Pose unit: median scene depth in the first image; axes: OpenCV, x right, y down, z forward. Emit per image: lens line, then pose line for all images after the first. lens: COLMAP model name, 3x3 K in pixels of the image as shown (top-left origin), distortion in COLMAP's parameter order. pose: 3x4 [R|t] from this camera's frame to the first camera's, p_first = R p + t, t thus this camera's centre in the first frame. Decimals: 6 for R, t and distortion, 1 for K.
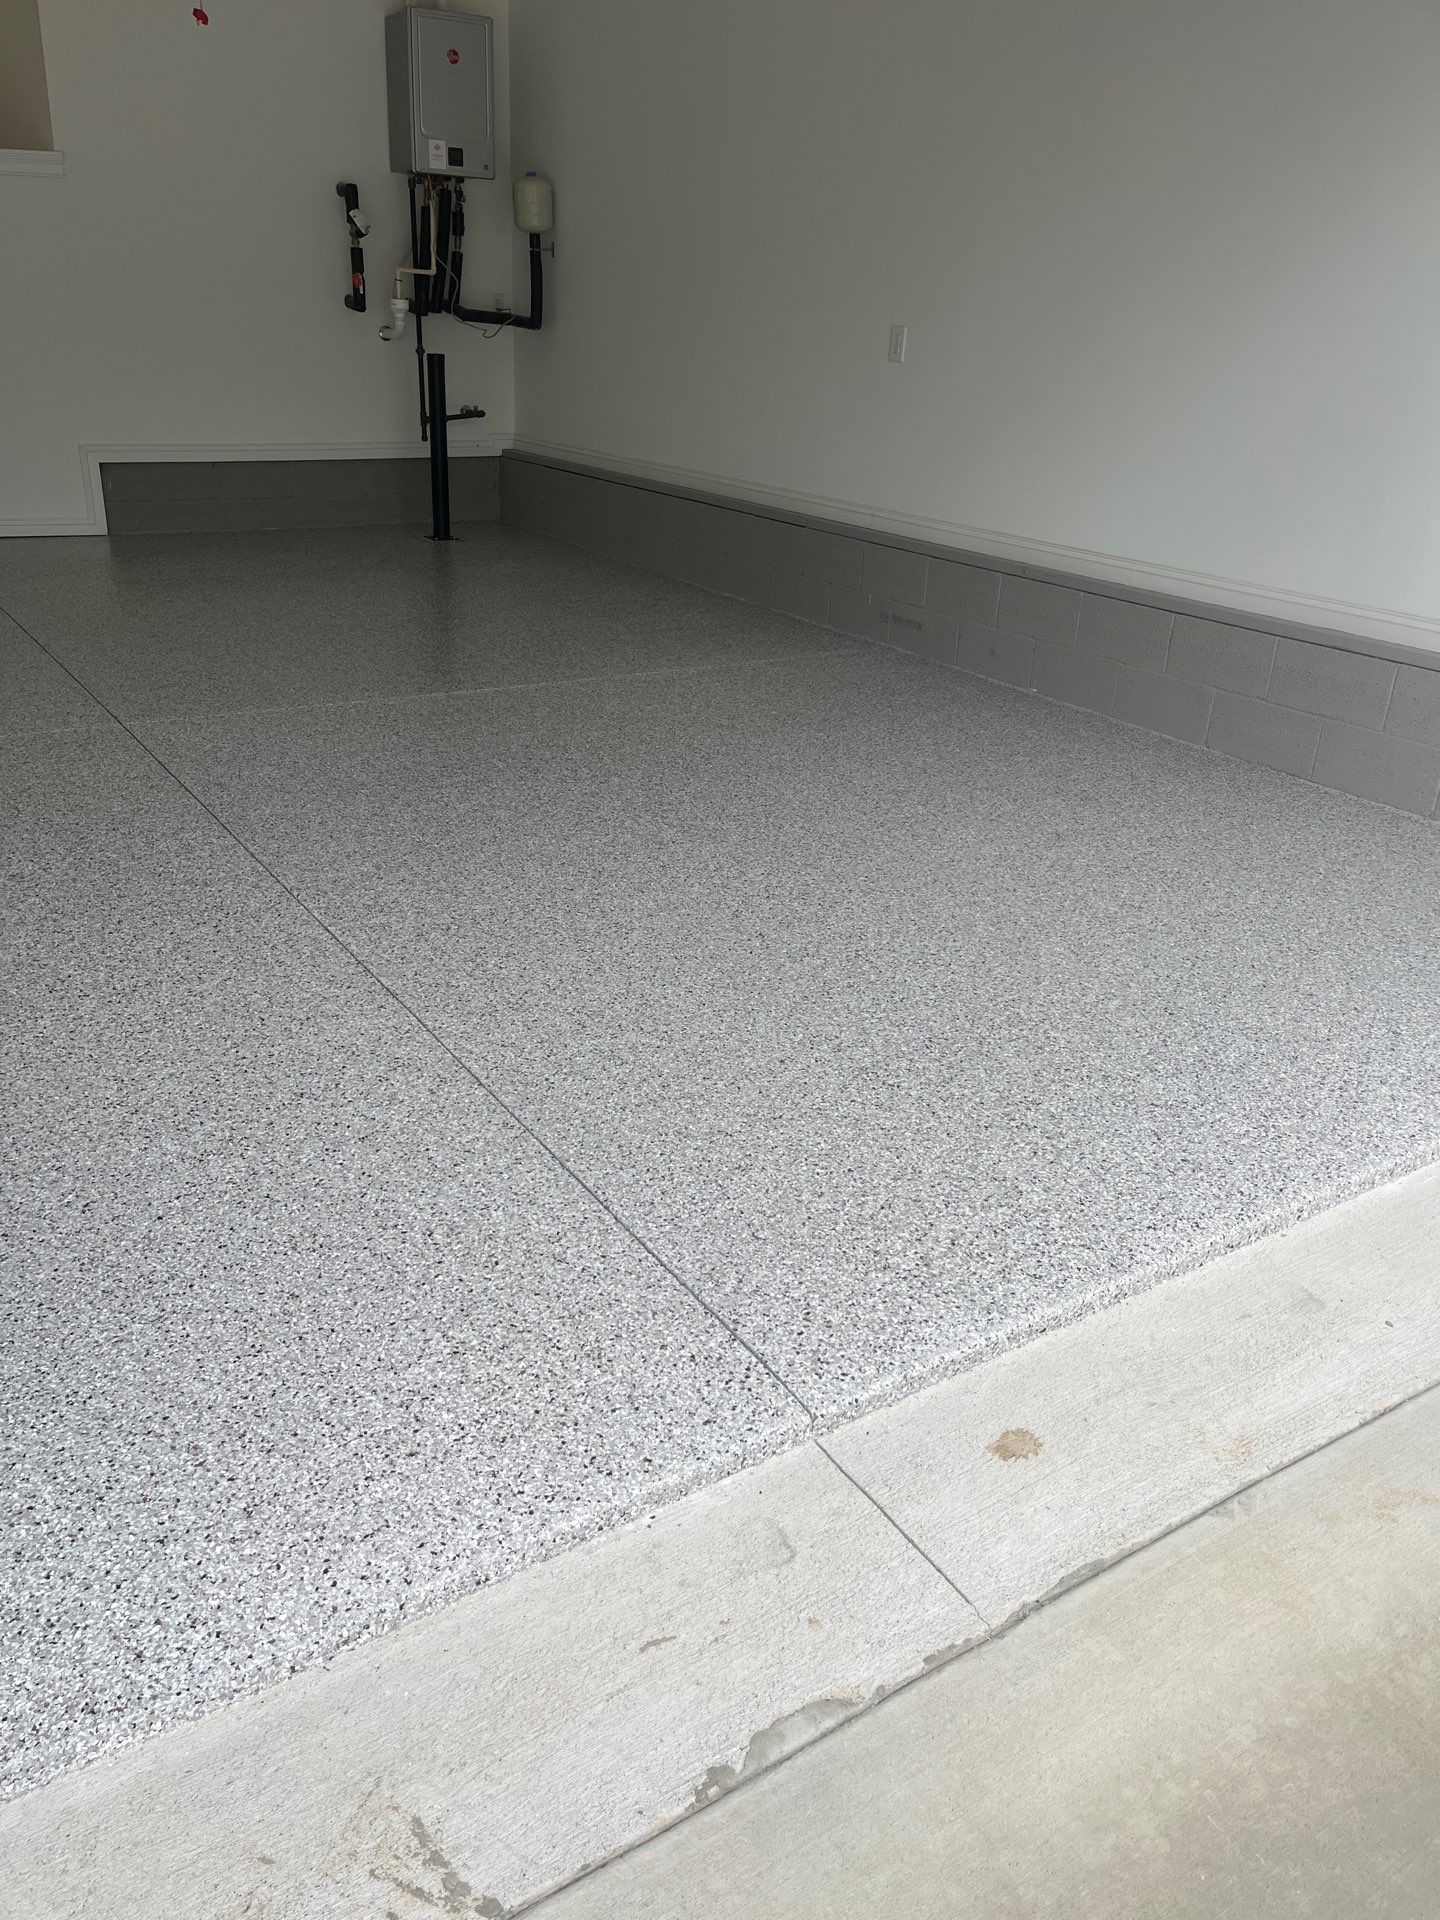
lens RADIAL K [[1459.2, 0, 715.9], [0, 1459.2, 969.4], [0, 0, 1]] dist [0.062008, -0.094022]
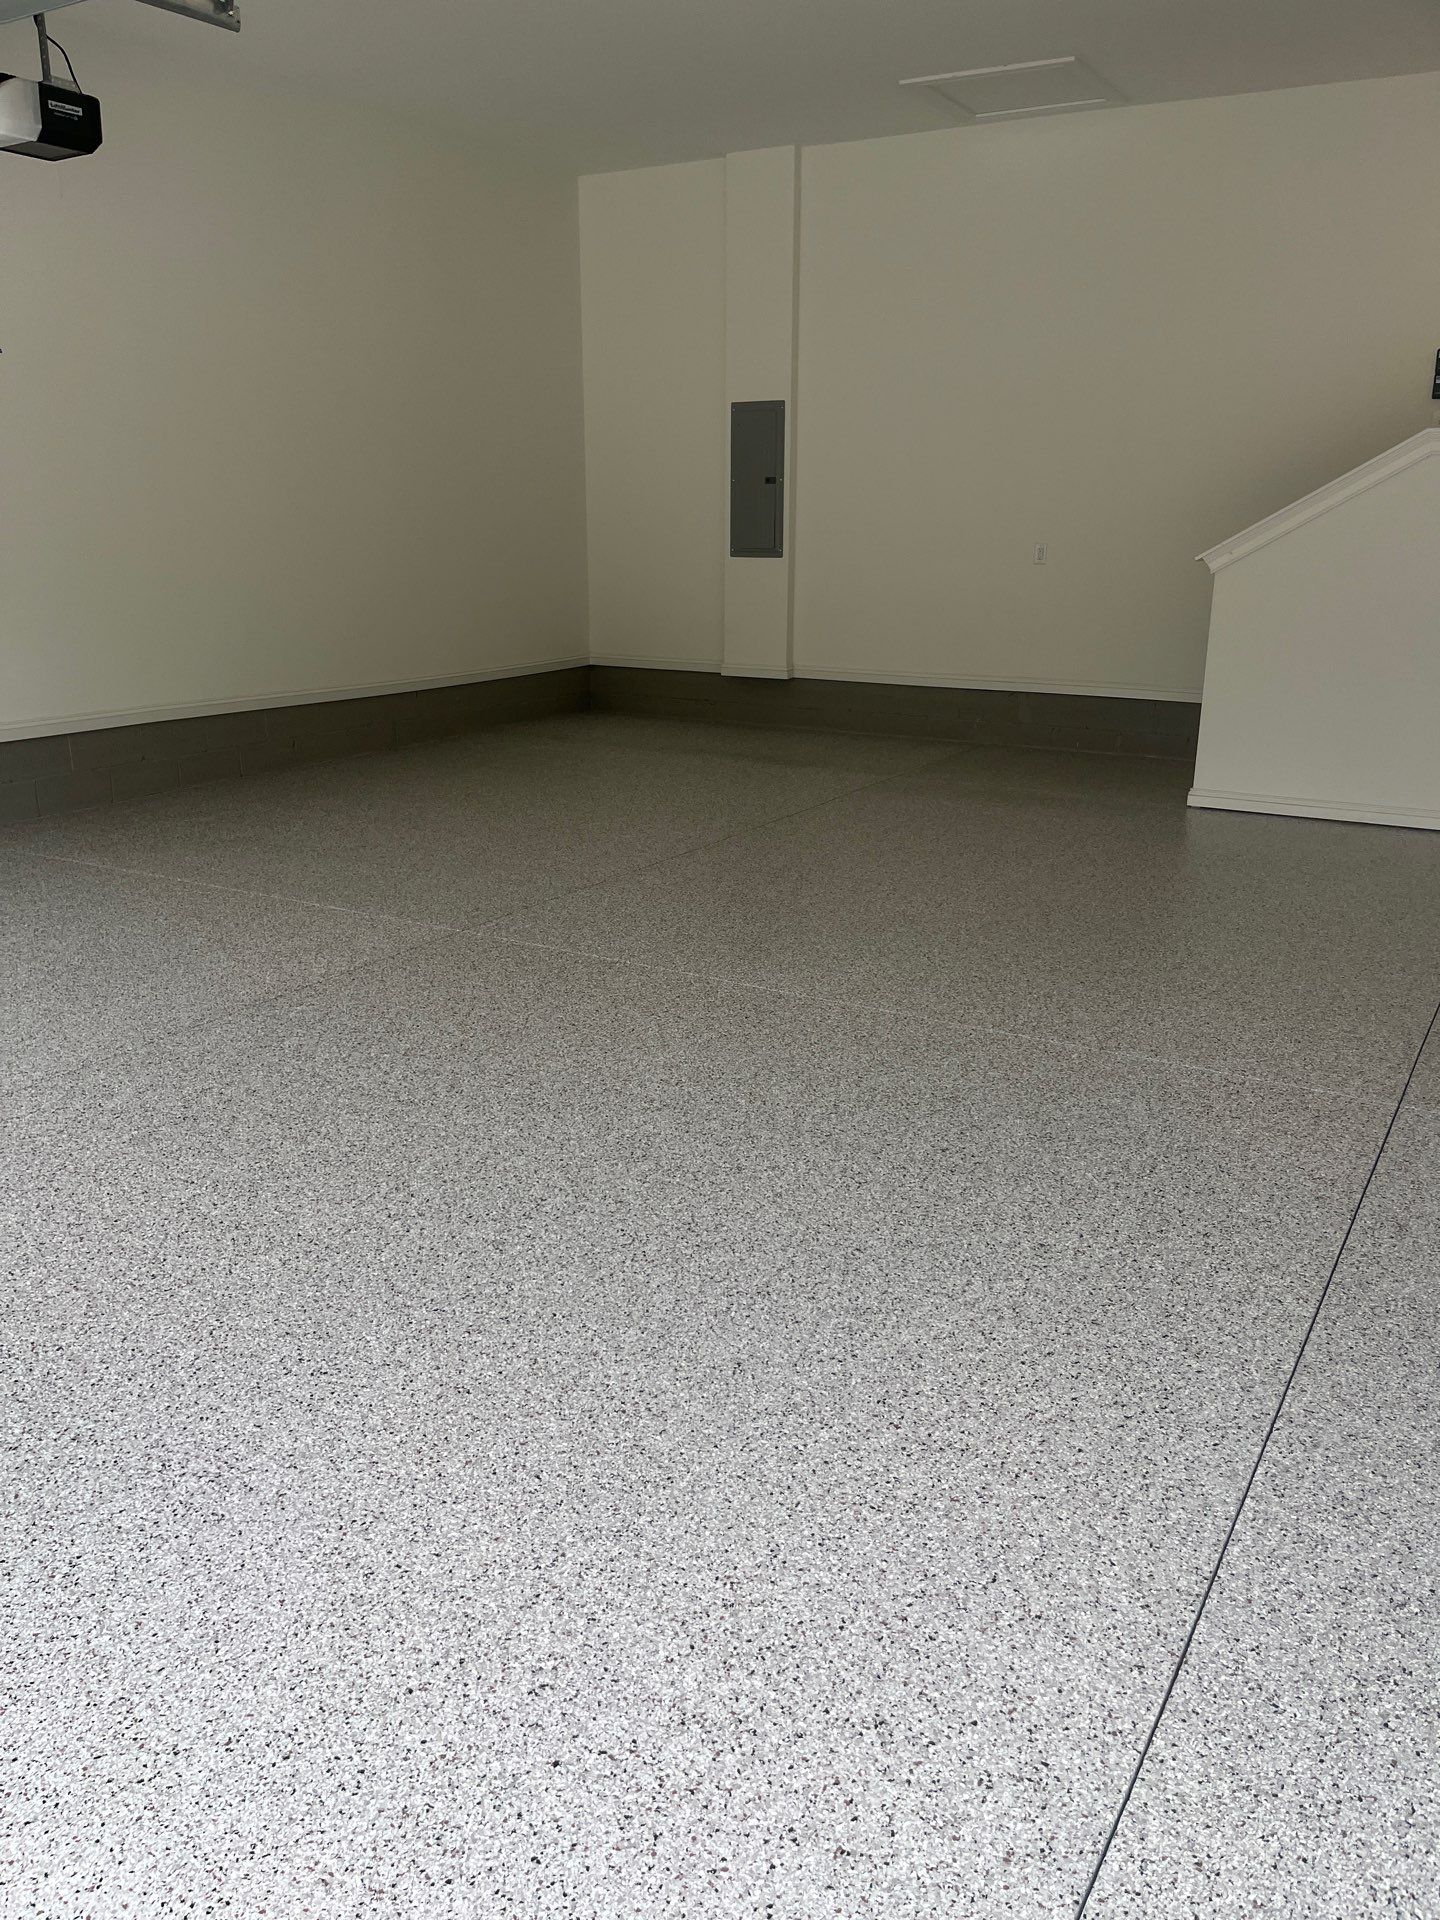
lens RADIAL K [[1459.2, 0, 717.1], [0, 1459.2, 963.4], [0, 0, 1]] dist [0.062008, -0.094022]
pose [[0.429494, 0.224241, -0.874786, 0.212836], [-0.362775, 0.929926, 0.060263, -0.259008], [0.827000, 0.291468, 0.480747, 0.475516]]
